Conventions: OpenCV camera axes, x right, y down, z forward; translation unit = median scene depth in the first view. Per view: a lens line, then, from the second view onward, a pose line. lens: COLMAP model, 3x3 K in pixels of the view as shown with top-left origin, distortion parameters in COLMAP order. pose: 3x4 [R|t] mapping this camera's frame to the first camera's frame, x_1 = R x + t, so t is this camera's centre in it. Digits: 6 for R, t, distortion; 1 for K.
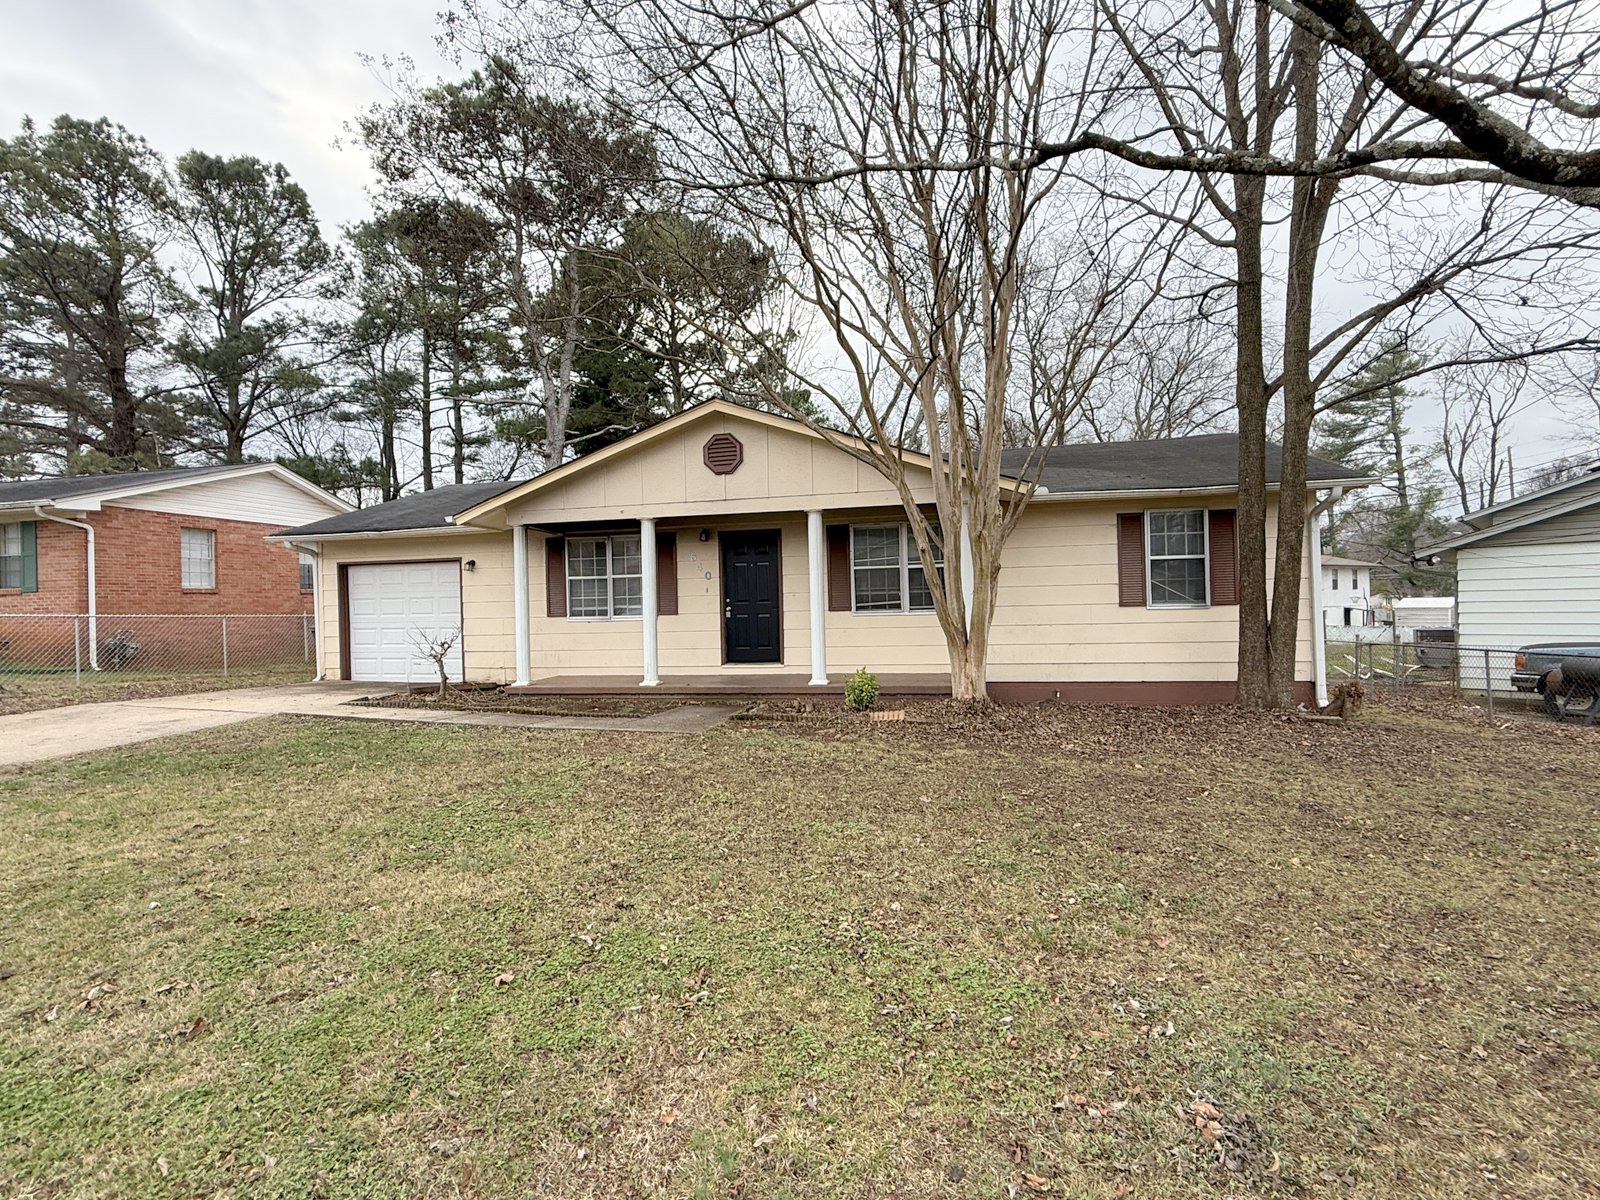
lens RADIAL K [[727.1, 0, 800.0], [0, 727.1, 600.0], [0, 0, 1]] dist [-0.000267, -0.000931]
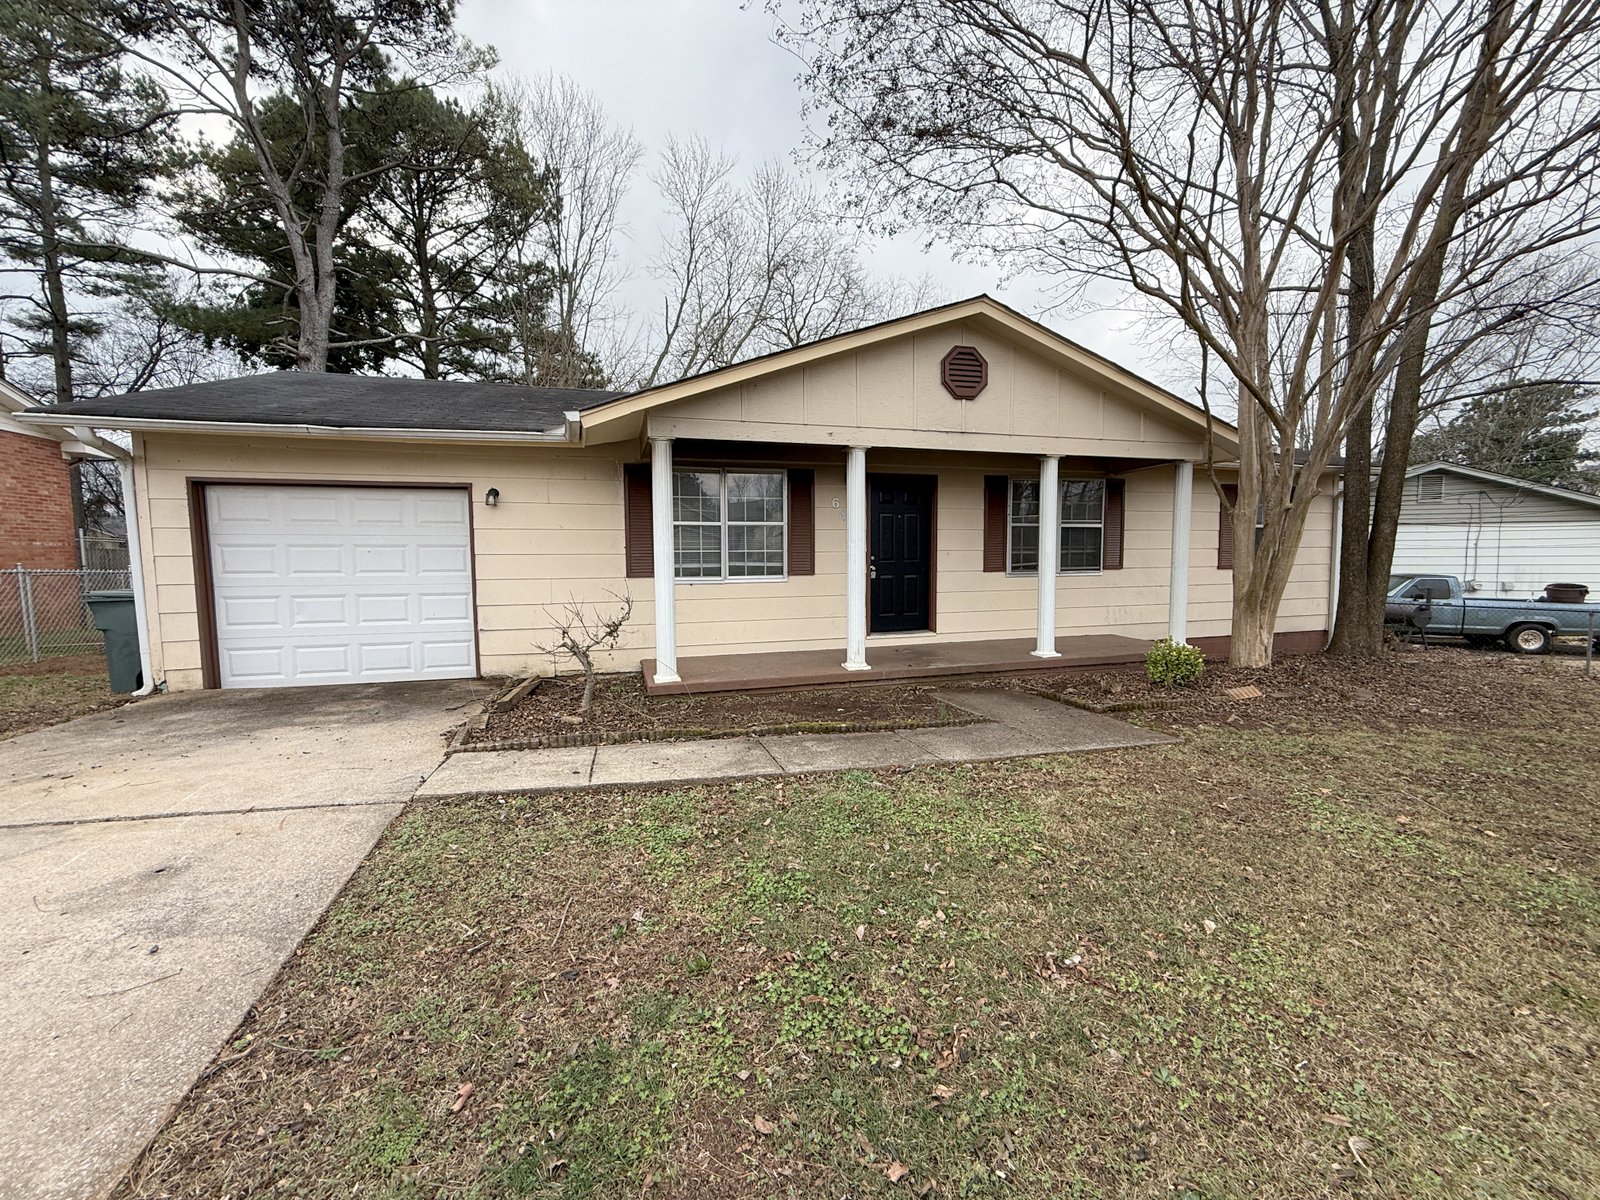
lens RADIAL K [[626.0, 0, 800.0], [0, 626.0, 600.0], [0, 0, 1]] dist [-0.001399, -0.000077]
pose [[0.881405, -0.017728, 0.472028, -0.521900], [-0.016465, 0.997535, 0.068210, 0.001217], [-0.472073, -0.067893, 0.878941, 0.417804]]
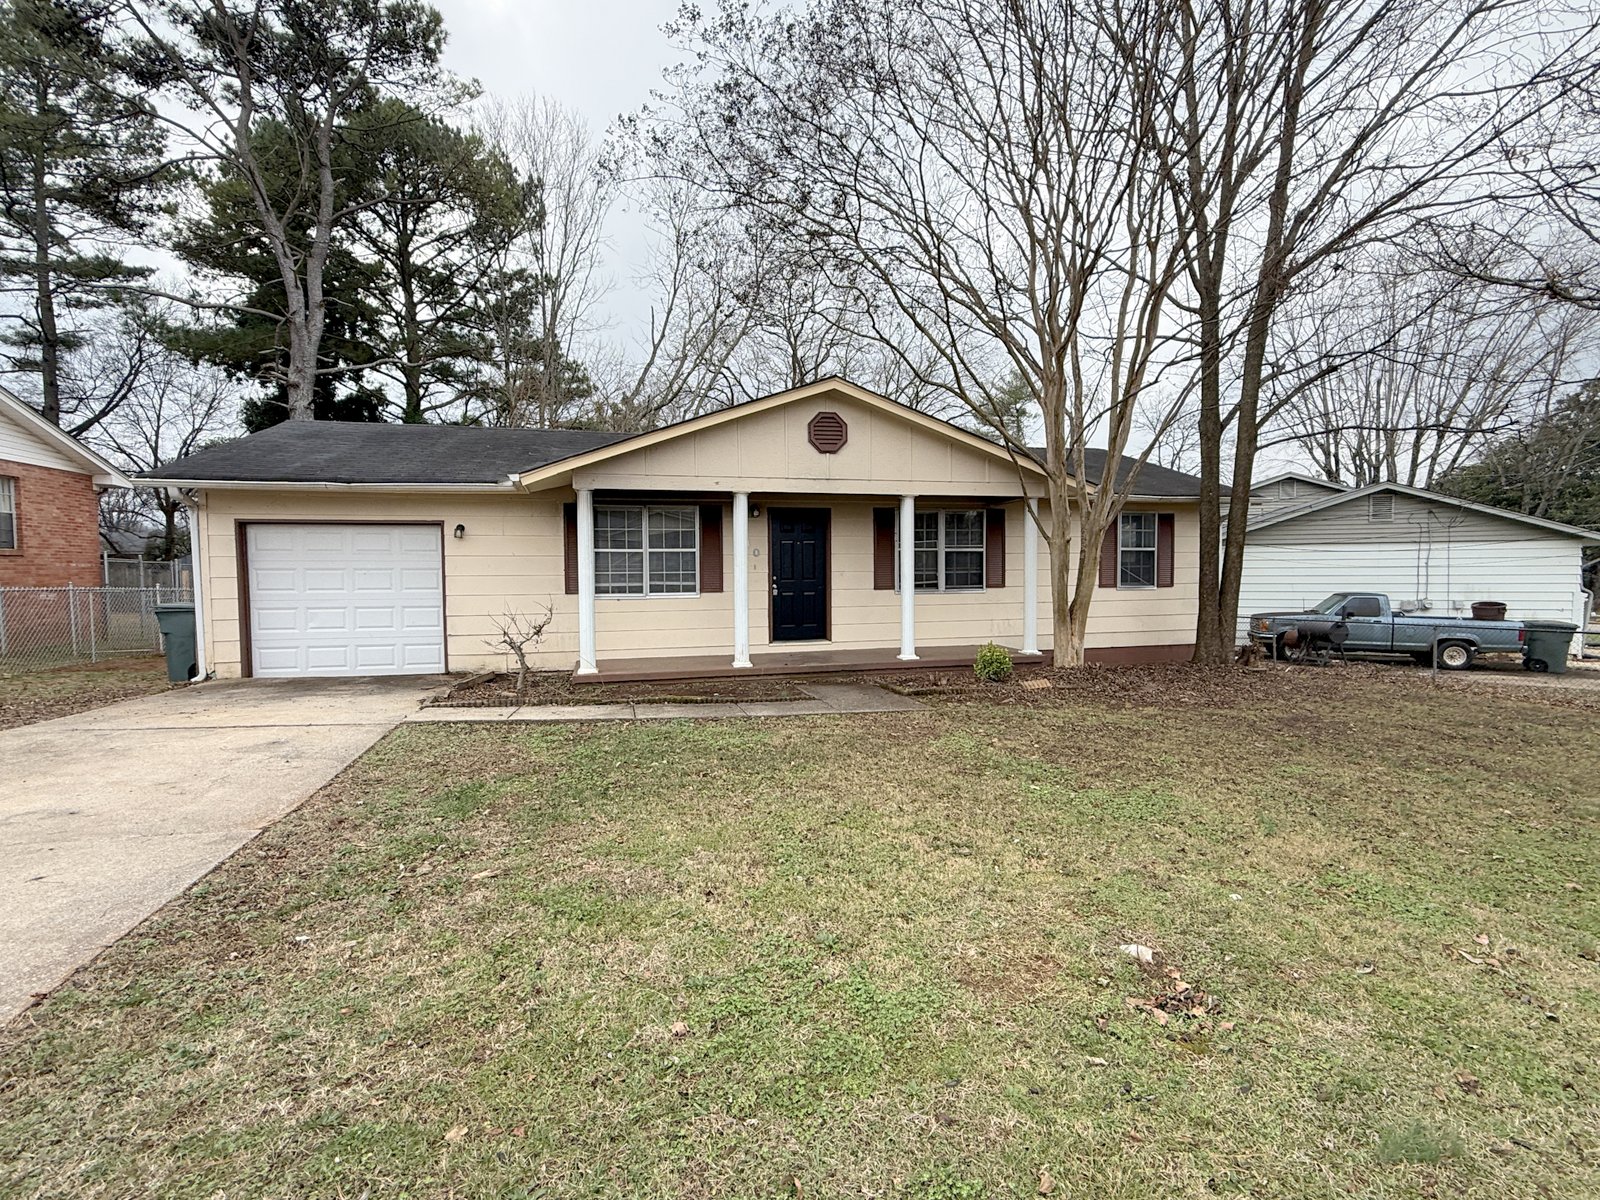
lens RADIAL K [[727.1, 0, 800.0], [0, 727.1, 600.0], [0, 0, 1]] dist [-0.000267, -0.000931]
pose [[0.897928, -0.001628, 0.440140, -0.514502], [-0.016052, 0.999207, 0.036444, -0.006241], [-0.439850, -0.039789, 0.897189, 0.099355]]
